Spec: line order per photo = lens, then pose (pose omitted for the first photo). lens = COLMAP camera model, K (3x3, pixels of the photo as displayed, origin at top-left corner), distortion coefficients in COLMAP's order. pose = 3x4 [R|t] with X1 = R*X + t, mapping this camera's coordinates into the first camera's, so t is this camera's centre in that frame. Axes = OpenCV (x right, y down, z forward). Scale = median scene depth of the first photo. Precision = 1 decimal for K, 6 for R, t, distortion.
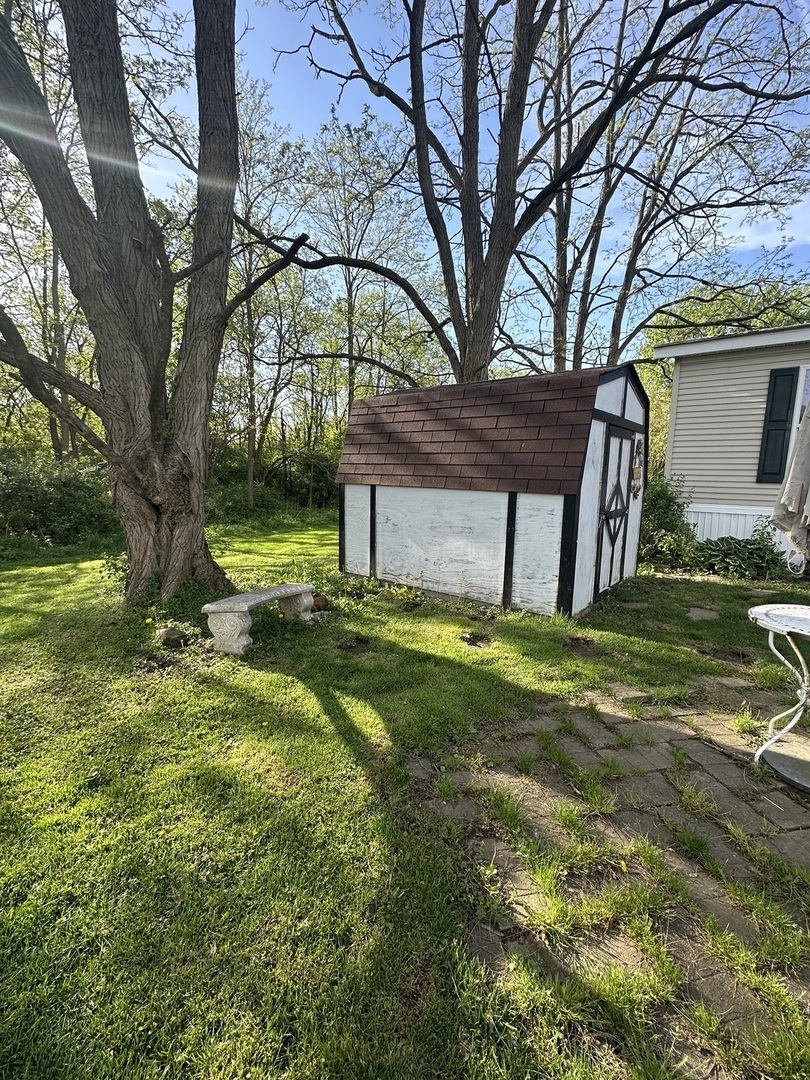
lens RADIAL K [[468.7, 0, 403.9], [0, 468.7, 542.5], [0, 0, 1]] dist [-0.000004, 0.000551]
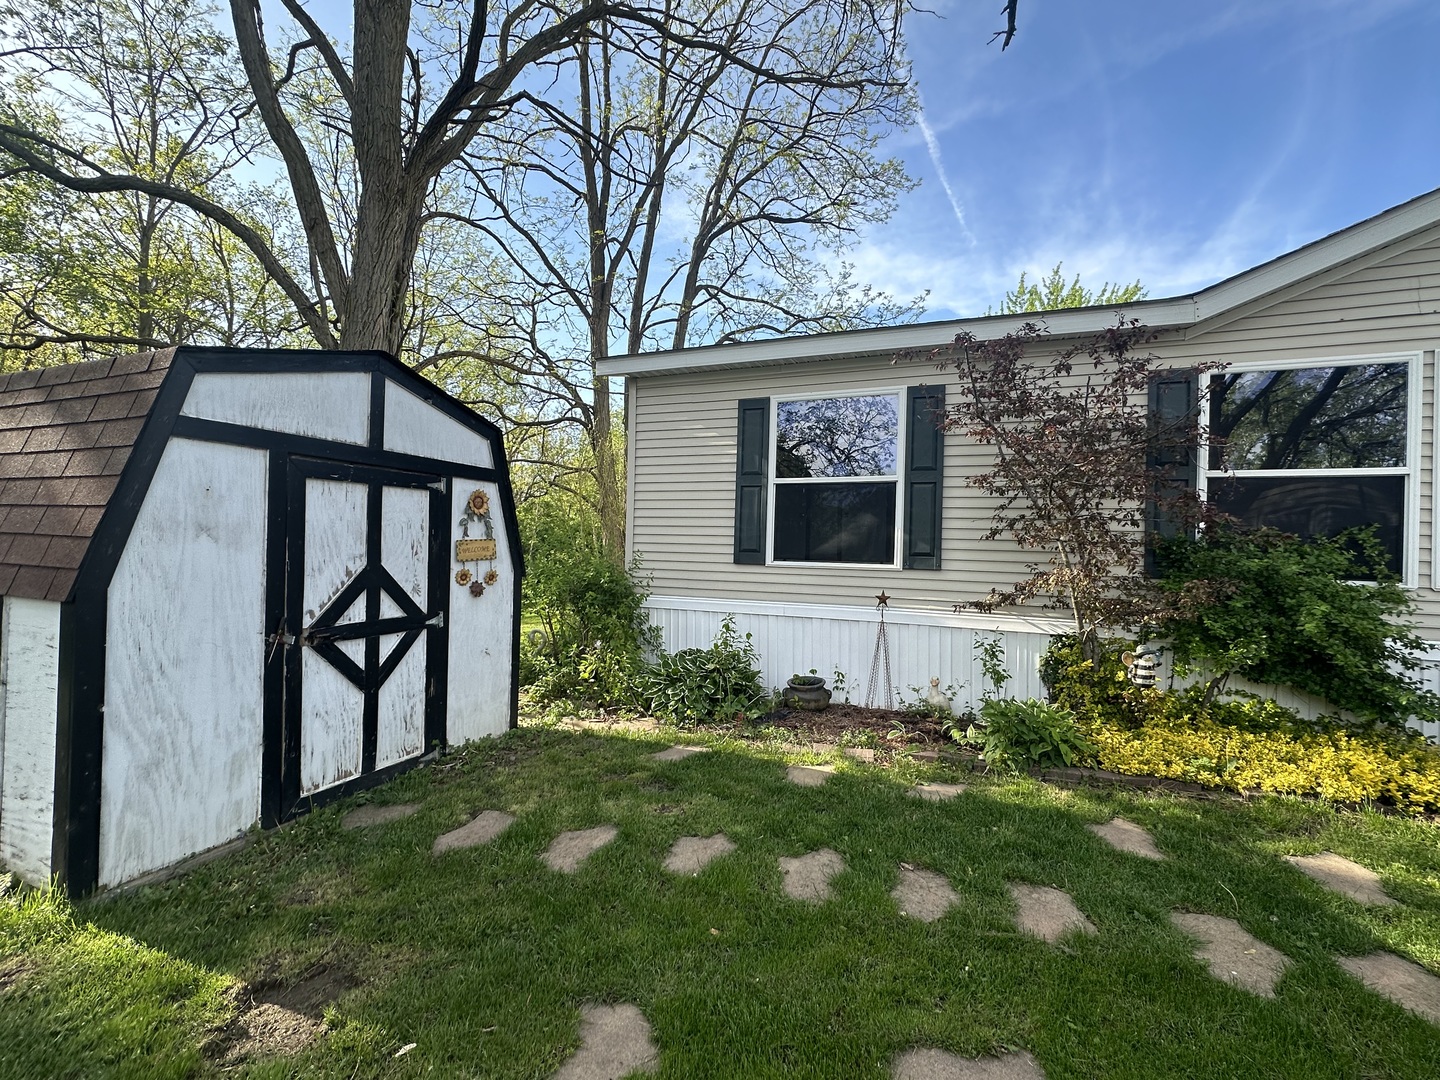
lens RADIAL K [[624.9, 0, 721.3], [0, 624.9, 540.5], [0, 0, 1]] dist [-0.000004, 0.000551]
pose [[0.956642, 0.007824, 0.291161, 0.486868], [0.036513, 0.988532, -0.146534, -0.032856], [-0.288969, 0.150812, 0.945385, 0.173182]]
